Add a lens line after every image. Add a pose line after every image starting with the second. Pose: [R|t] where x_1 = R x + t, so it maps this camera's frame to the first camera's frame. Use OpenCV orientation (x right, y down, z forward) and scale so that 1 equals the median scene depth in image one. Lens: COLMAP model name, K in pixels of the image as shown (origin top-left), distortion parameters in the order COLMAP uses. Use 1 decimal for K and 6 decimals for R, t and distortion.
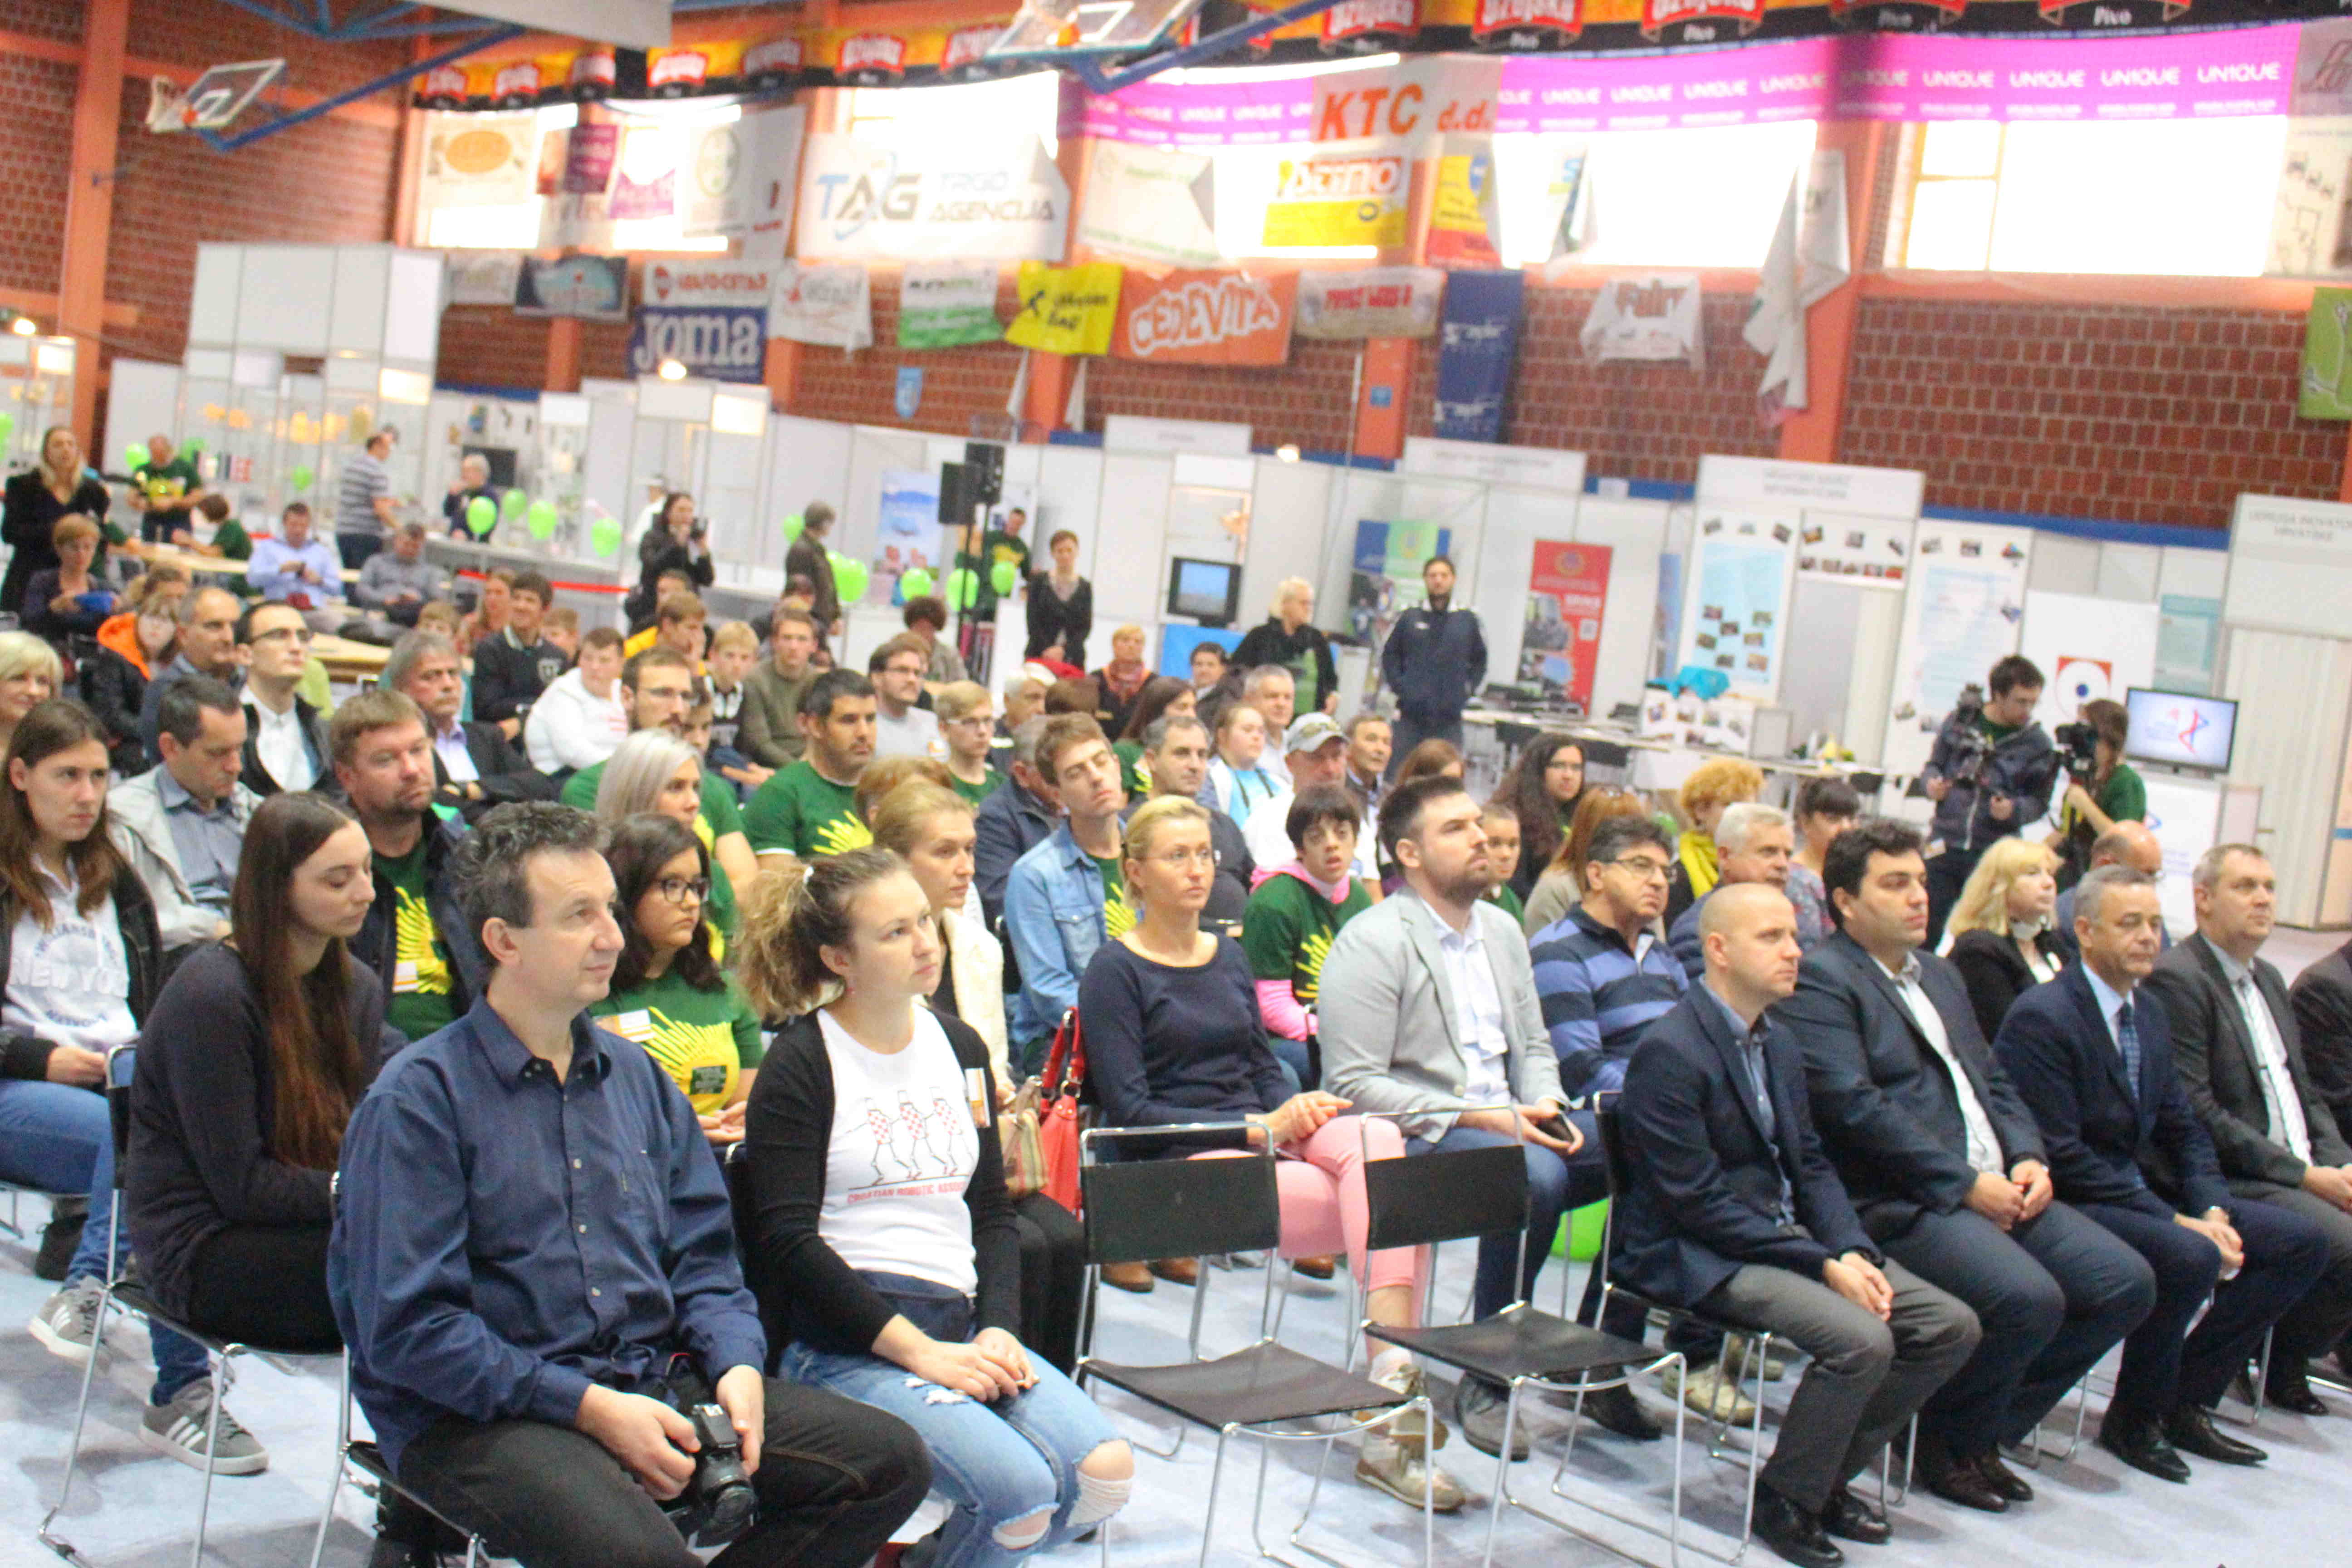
lens RADIAL K [[3096.1, 0, 1176.0], [0, 3096.1, 784.0], [0, 0, 1]] dist [-0.066289, 0.119830]
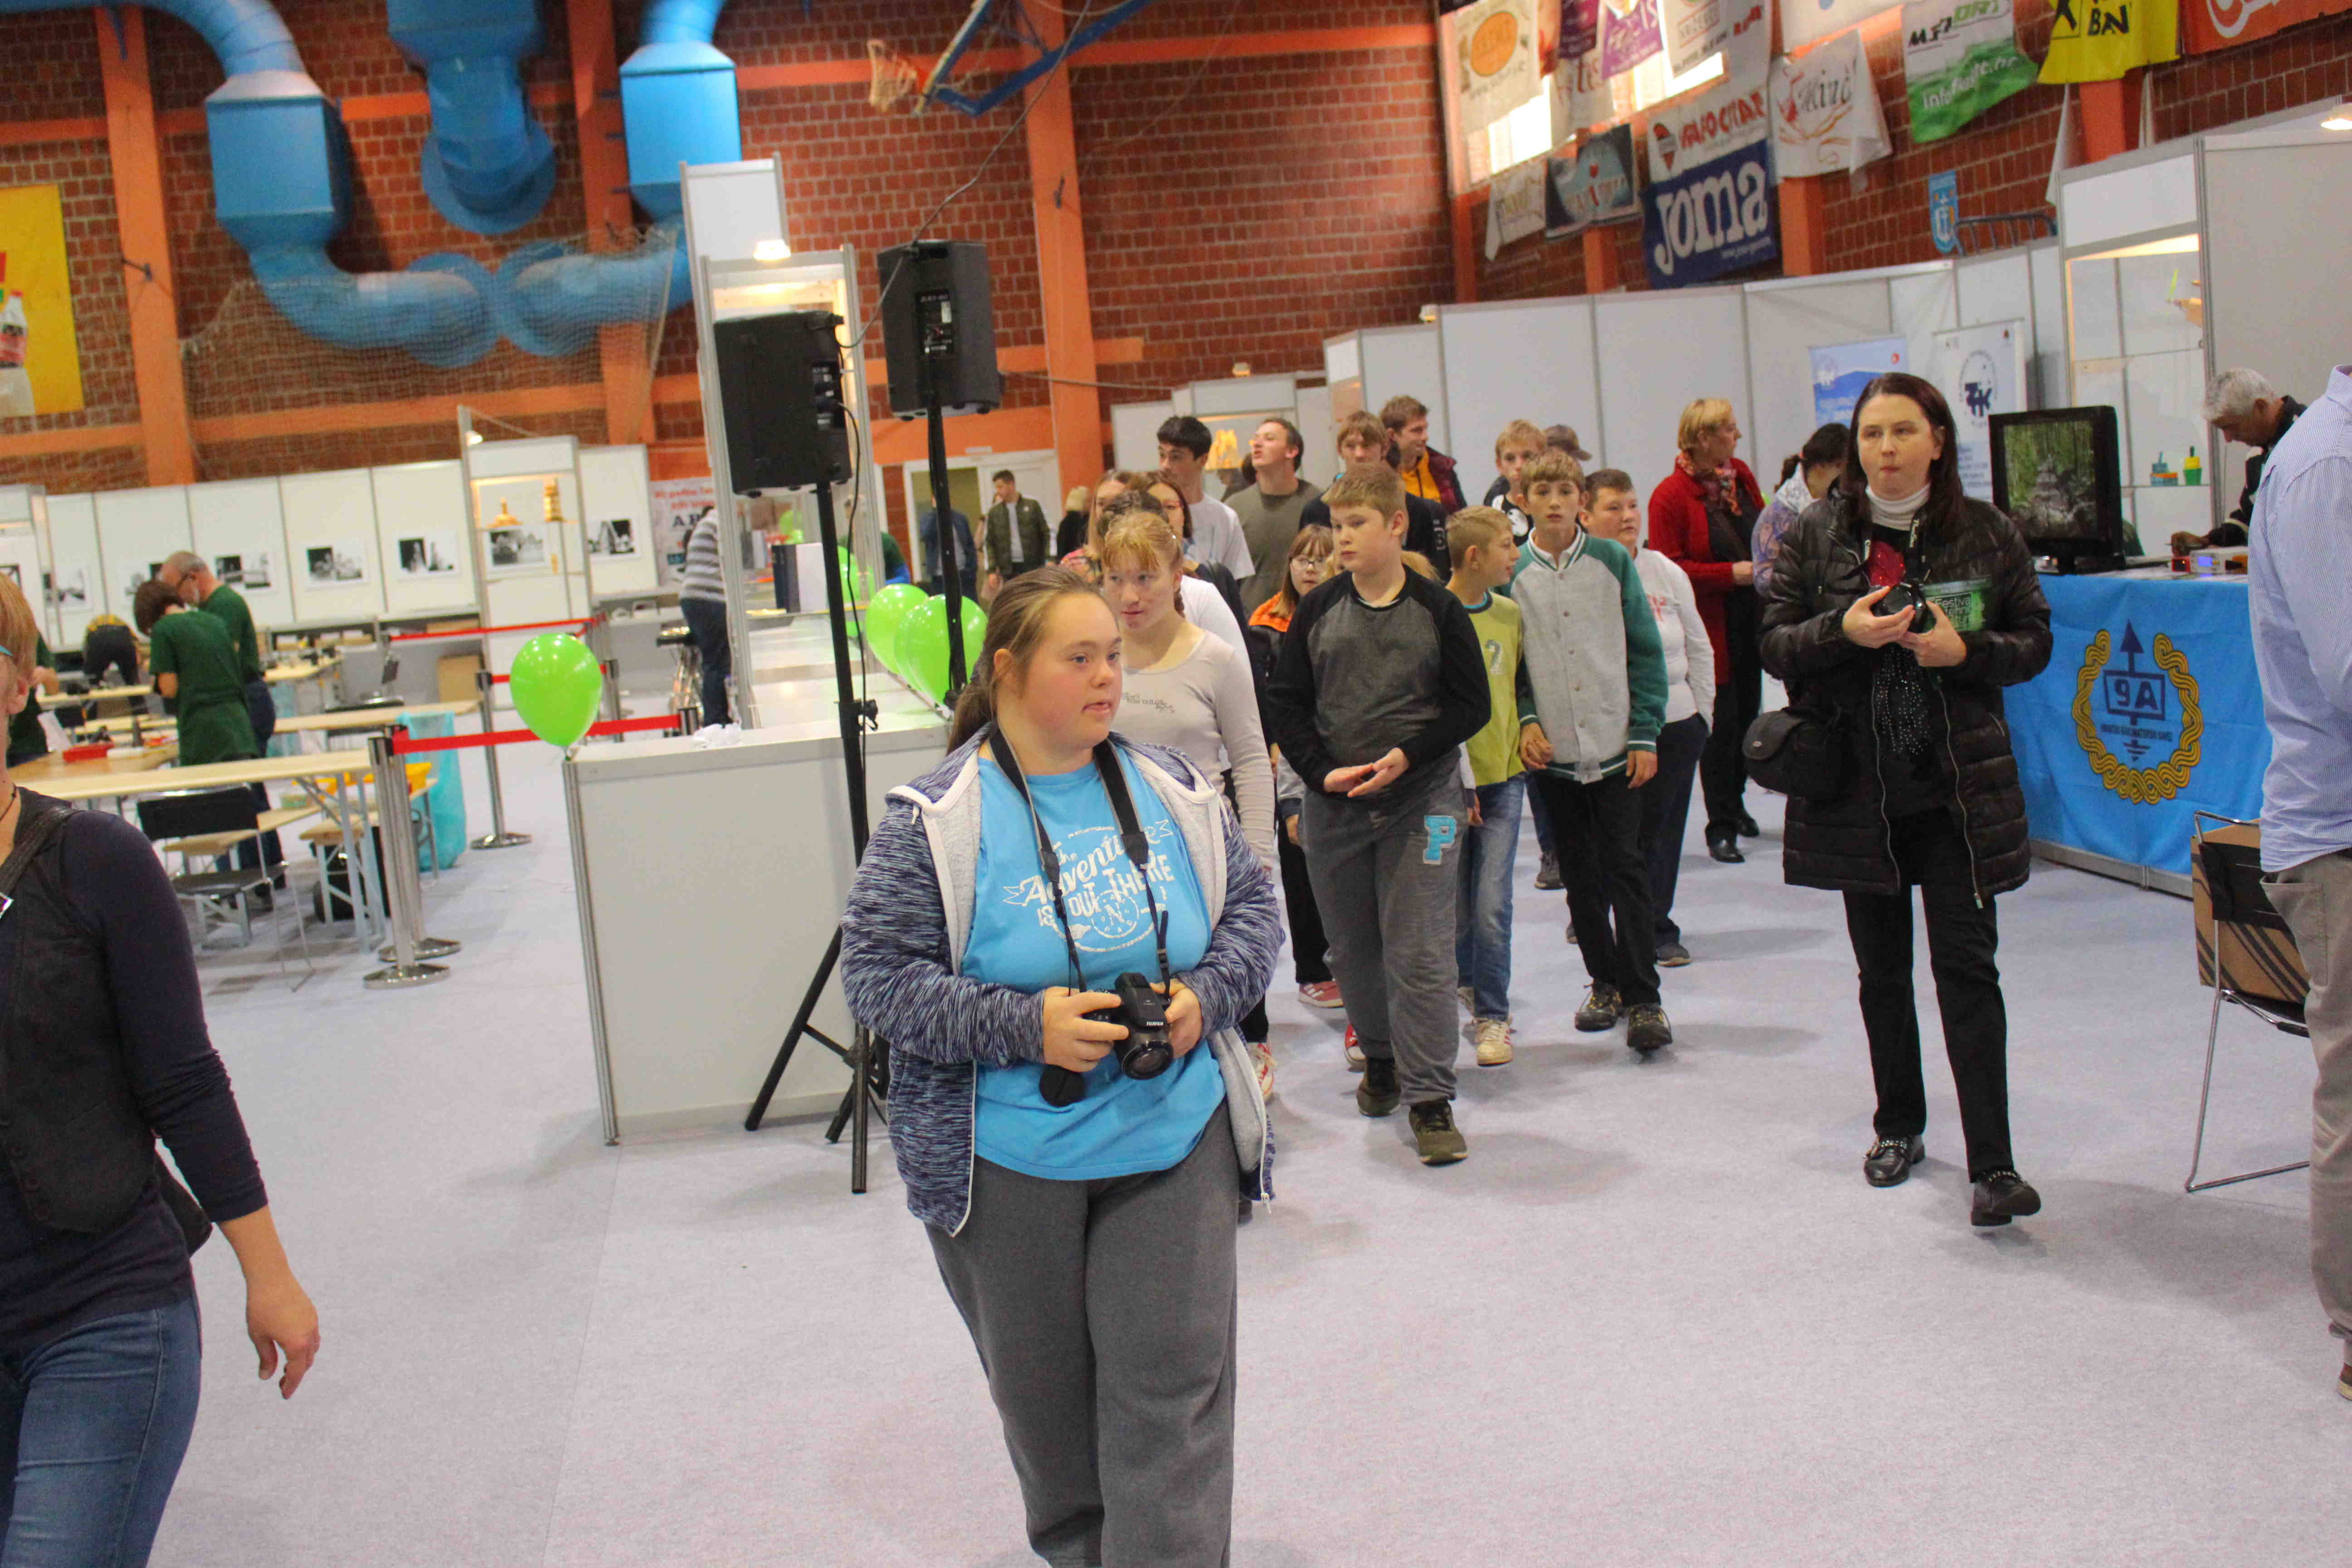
lens RADIAL K [[2710.8, 0, 1176.0], [0, 2710.8, 784.0], [0, 0, 1]] dist [-0.094915, 0.160910]
pose [[0.810486, -0.121743, -0.572967, 0.140793], [0.134458, 0.990711, -0.020308, -0.039070], [0.570118, -0.060581, 0.819327, 0.785309]]
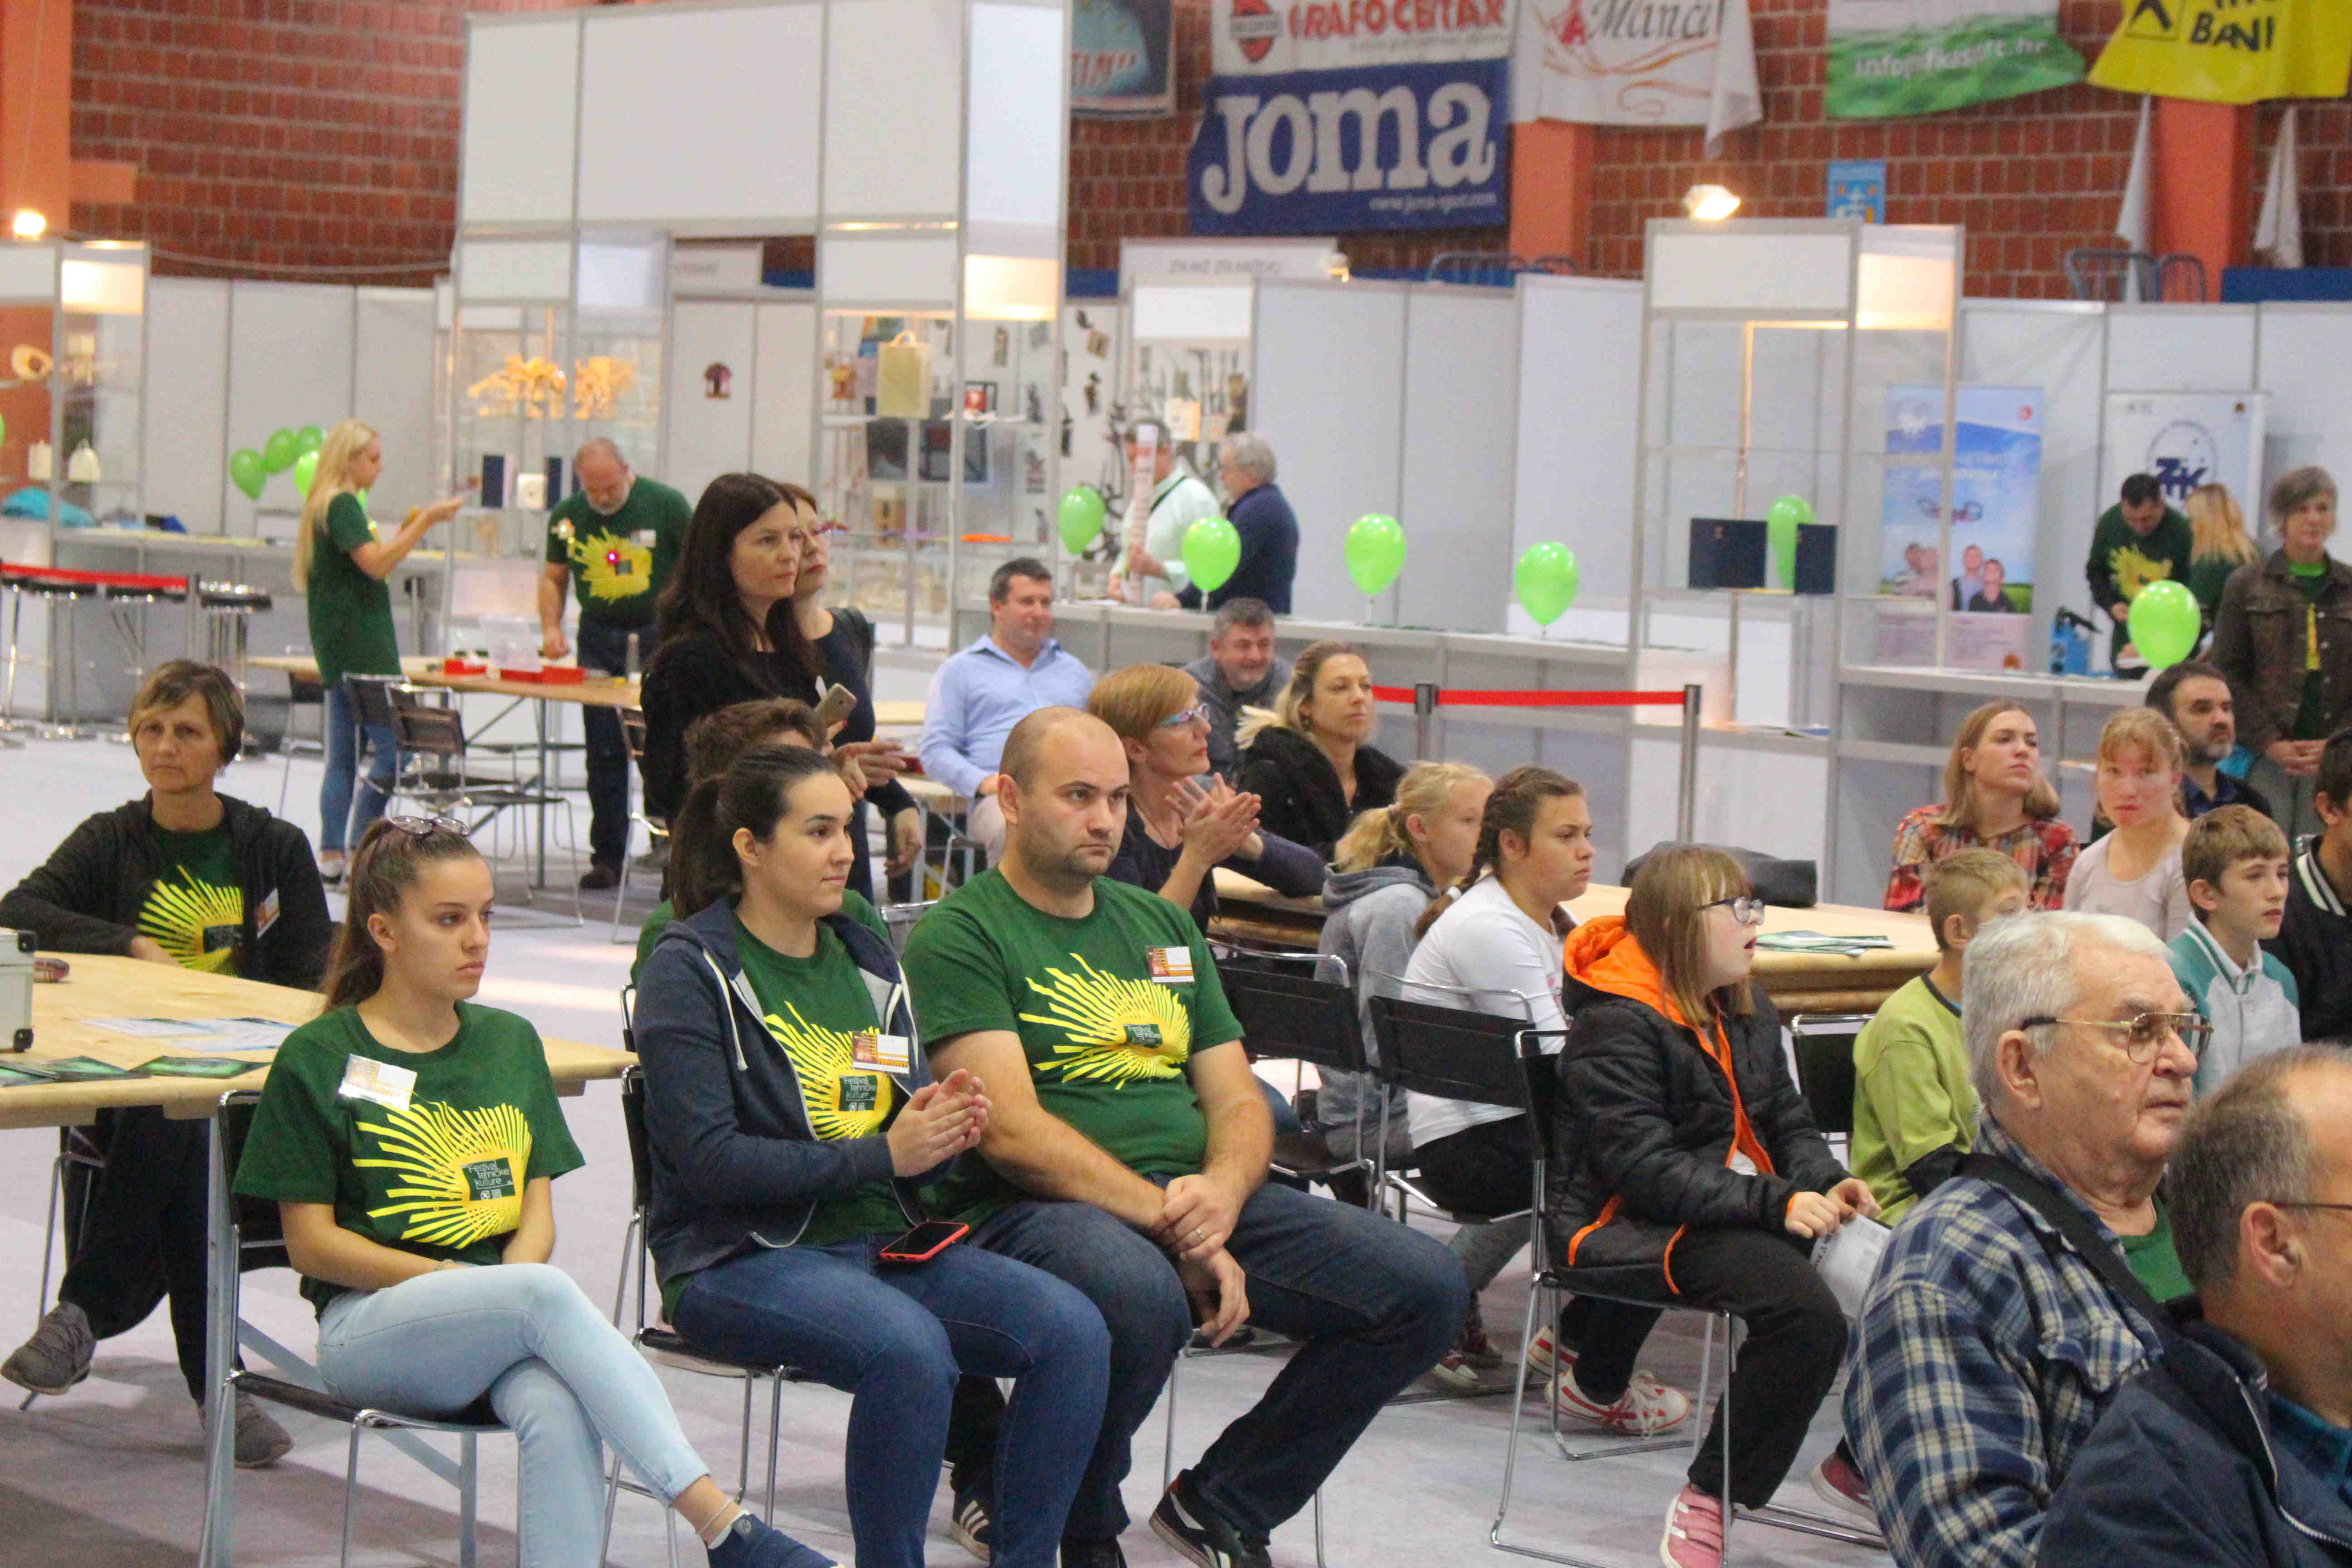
lens RADIAL K [[6120.3, 0, 1176.0], [0, 6120.3, 784.0], [0, 0, 1]] dist [0.052295, 0.685255]
pose [[0.993617, -0.074010, -0.085128, -0.196817], [0.071447, 0.996906, -0.032768, -0.029448], [0.087290, 0.026476, 0.995831, 0.114462]]
